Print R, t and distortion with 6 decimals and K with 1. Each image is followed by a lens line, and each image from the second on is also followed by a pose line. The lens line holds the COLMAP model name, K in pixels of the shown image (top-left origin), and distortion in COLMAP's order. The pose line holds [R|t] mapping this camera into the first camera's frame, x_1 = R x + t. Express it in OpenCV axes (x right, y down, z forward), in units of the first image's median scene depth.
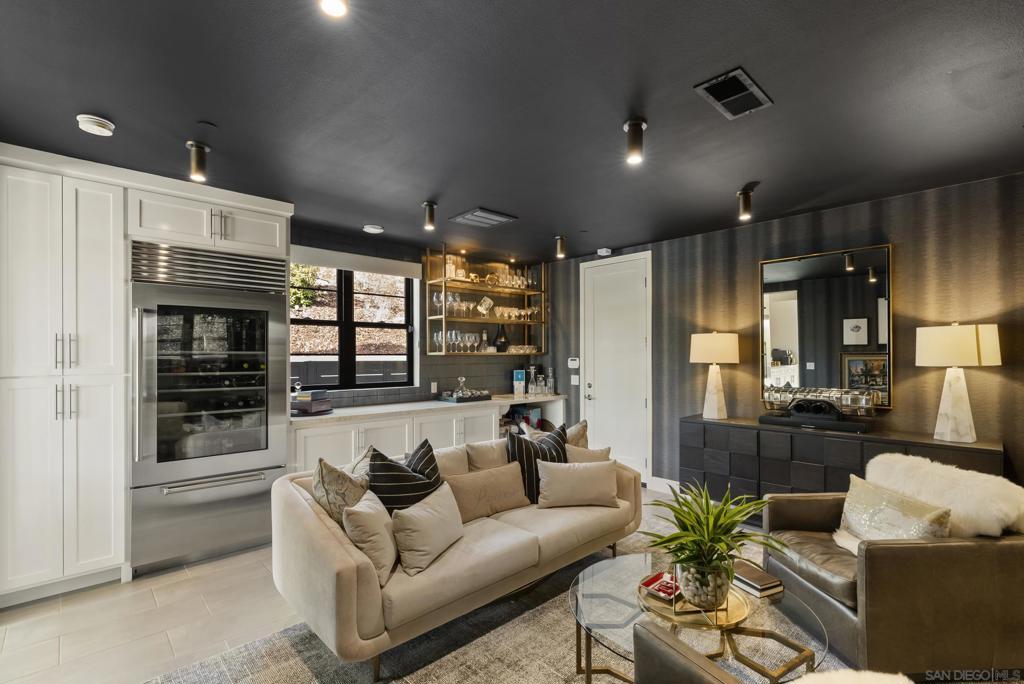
lens RADIAL K [[484.6, 0, 512.3], [0, 484.6, 352.7], [0, 0, 1]] dist [0.099576, -0.000034]
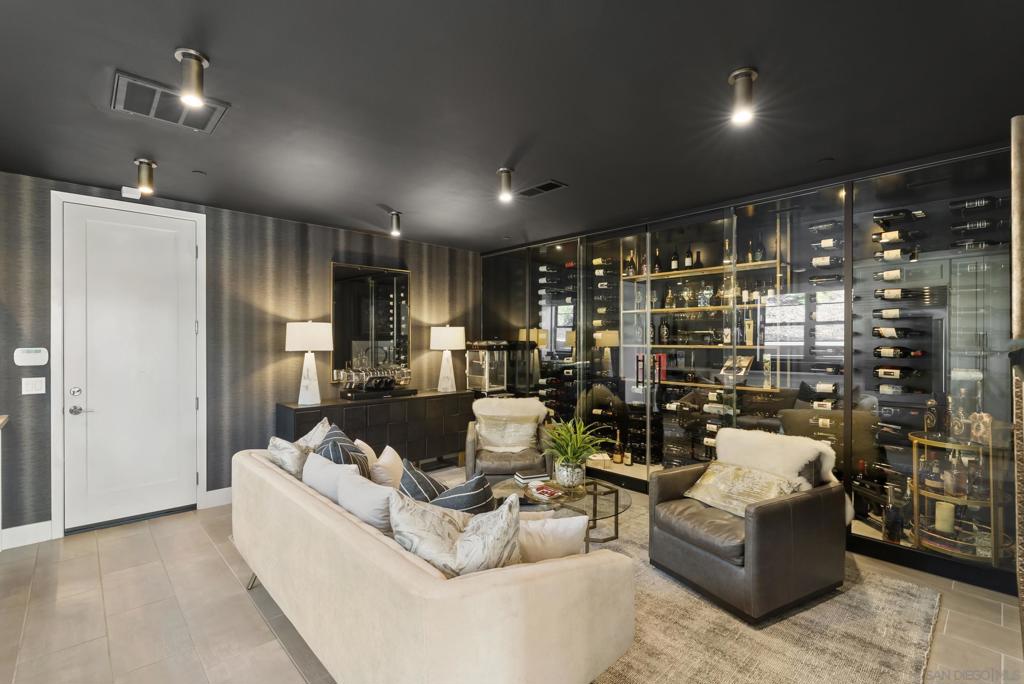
lens RADIAL K [[466.1, 0, 512.0], [0, 466.1, 334.6], [0, 0, 1]] dist [-0.002849, -0.000228]
pose [[0.021088, 0.019284, 0.999592, -0.478465], [-0.004282, 0.999807, -0.019198, 0.003627], [-0.999768, -0.003876, 0.021166, 0.477050]]
